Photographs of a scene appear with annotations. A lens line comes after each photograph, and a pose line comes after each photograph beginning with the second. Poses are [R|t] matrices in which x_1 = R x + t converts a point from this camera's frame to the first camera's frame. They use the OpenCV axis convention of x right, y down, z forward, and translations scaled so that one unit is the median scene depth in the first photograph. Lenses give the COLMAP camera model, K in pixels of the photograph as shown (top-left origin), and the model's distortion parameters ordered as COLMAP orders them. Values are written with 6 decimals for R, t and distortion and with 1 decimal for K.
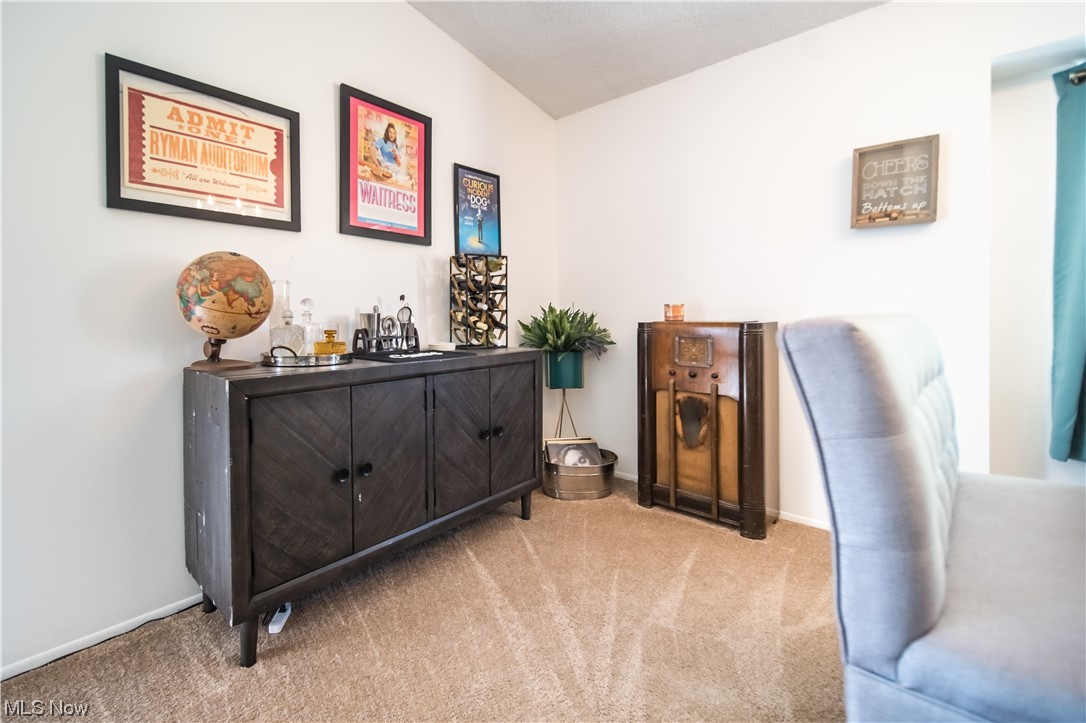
lens RADIAL K [[460.6, 0, 480.3], [0, 460.6, 314.7], [0, 0, 1]] dist [-0.003242, -0.000576]
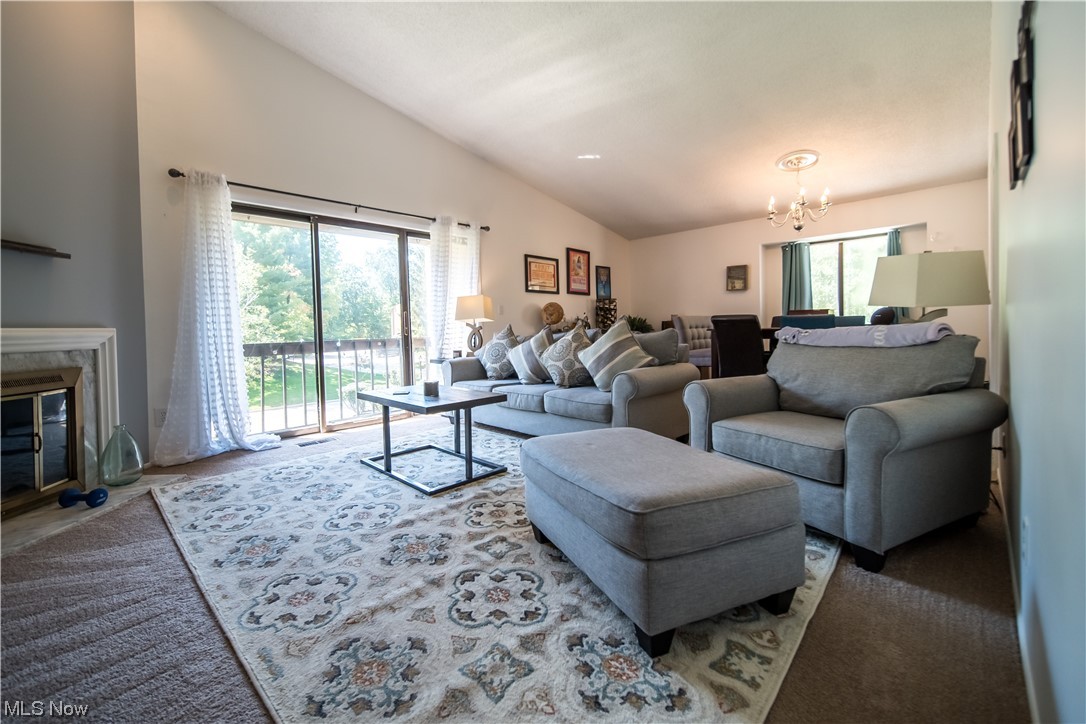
lens RADIAL K [[457.6, 0, 520.5], [0, 457.6, 333.1], [0, 0, 1]] dist [-0.001113, -0.000167]
pose [[0.999847, -0.011182, -0.013463, -0.563296], [0.011333, 0.999874, 0.011151, 0.056016], [0.013336, -0.011302, 0.999847, -2.100272]]
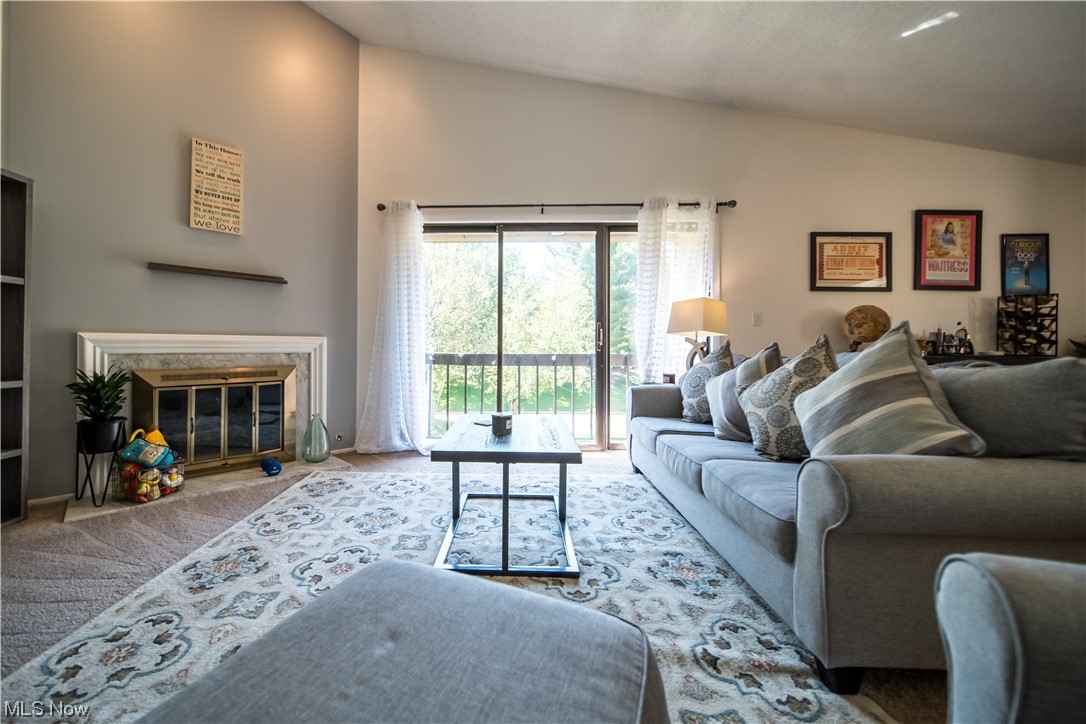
lens RADIAL K [[433.2, 0, 503.7], [0, 433.2, 342.7], [0, 0, 1]] dist [0.000226, -0.000268]
pose [[0.673254, 0.009831, -0.739346, -0.118576], [-0.012738, 0.999917, 0.001696, 0.052786], [0.739301, 0.008276, 0.673324, -1.342036]]
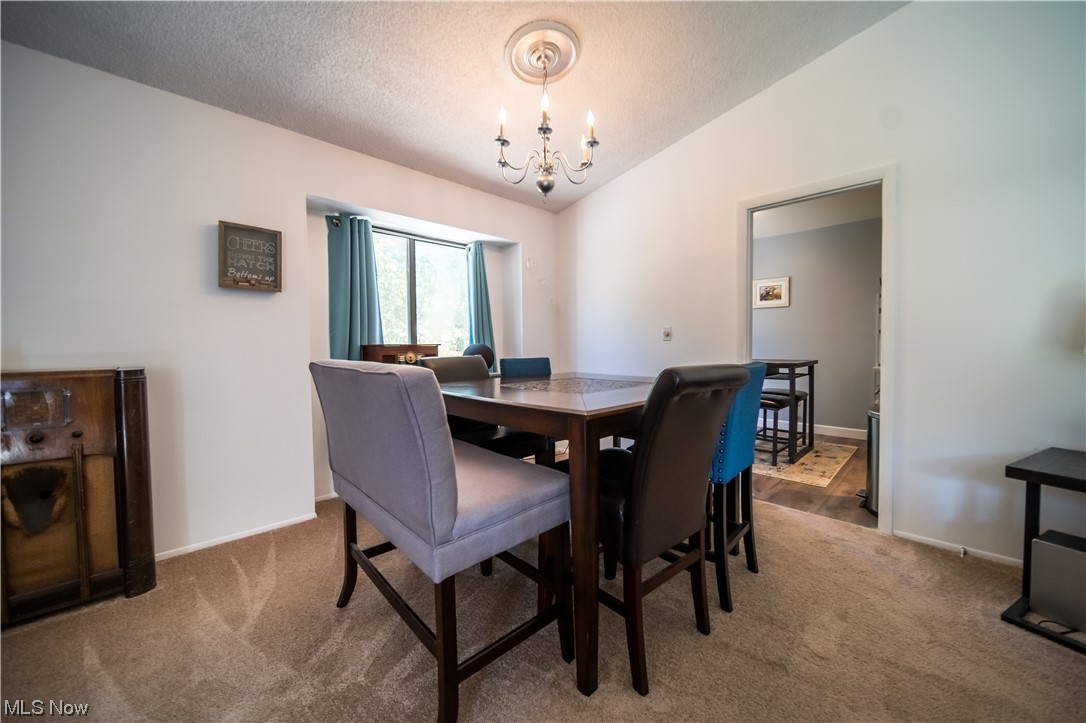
lens RADIAL K [[406.2, 0, 543.9], [0, 406.2, 347.3], [0, 0, 1]] dist [-0.000021, 0.000083]
pose [[0.047564, 0.001444, 0.998867, -0.198157], [0.011430, 0.999933, -0.001990, -0.016019], [-0.998803, 0.011512, 0.047544, 0.100655]]
